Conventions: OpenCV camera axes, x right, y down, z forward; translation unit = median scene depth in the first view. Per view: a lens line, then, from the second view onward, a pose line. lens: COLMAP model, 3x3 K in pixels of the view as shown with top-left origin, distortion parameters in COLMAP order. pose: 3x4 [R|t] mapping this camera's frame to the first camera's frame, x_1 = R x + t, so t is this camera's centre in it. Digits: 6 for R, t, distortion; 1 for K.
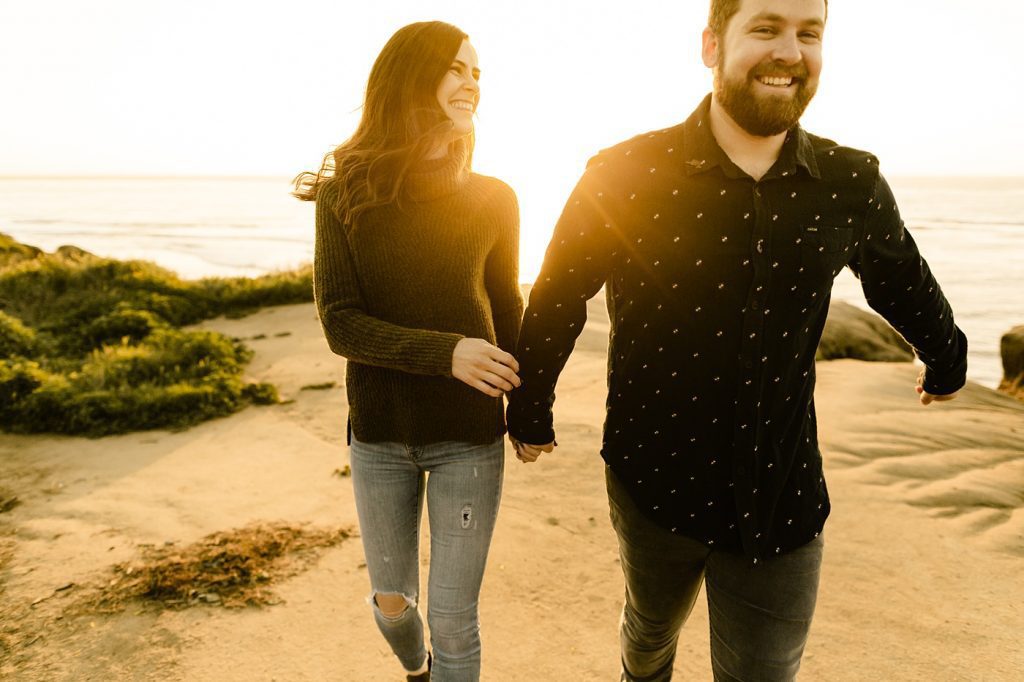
lens RADIAL K [[2024.4, 0, 512.0], [0, 2024.4, 341.0], [0, 0, 1]] dist [0.115413, -0.159997]
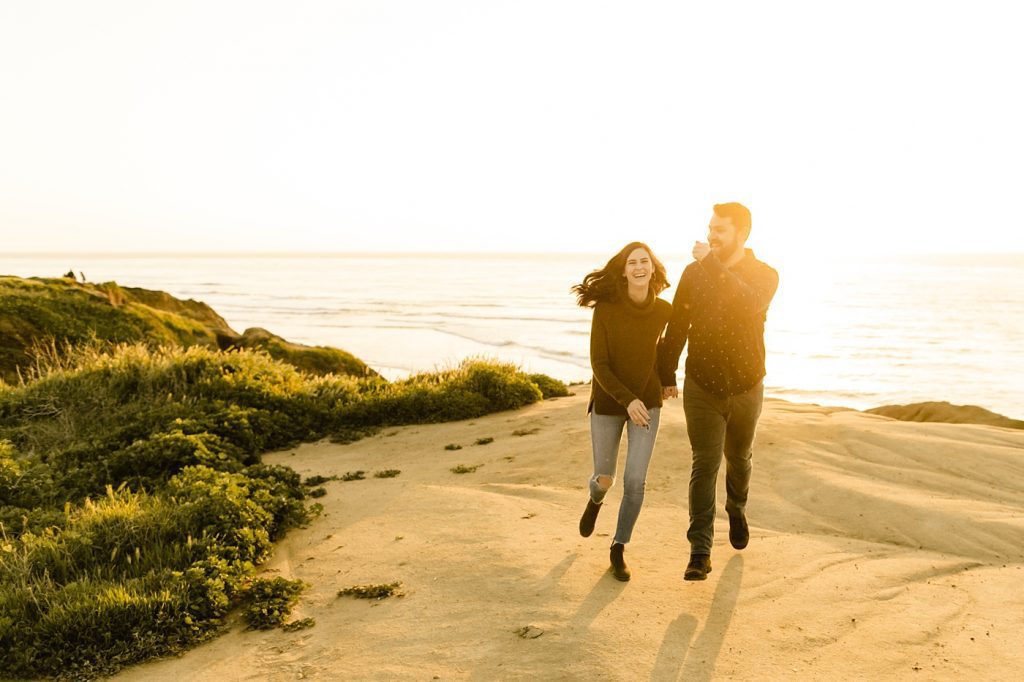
lens RADIAL K [[2024.4, 0, 512.0], [0, 2024.4, 341.0], [0, 0, 1]] dist [0.115413, -0.159997]
pose [[0.990243, 0.018553, -0.138110, 0.019874], [-0.024146, 0.998950, -0.038934, -0.021987], [0.137243, 0.041889, 0.989651, 0.334888]]
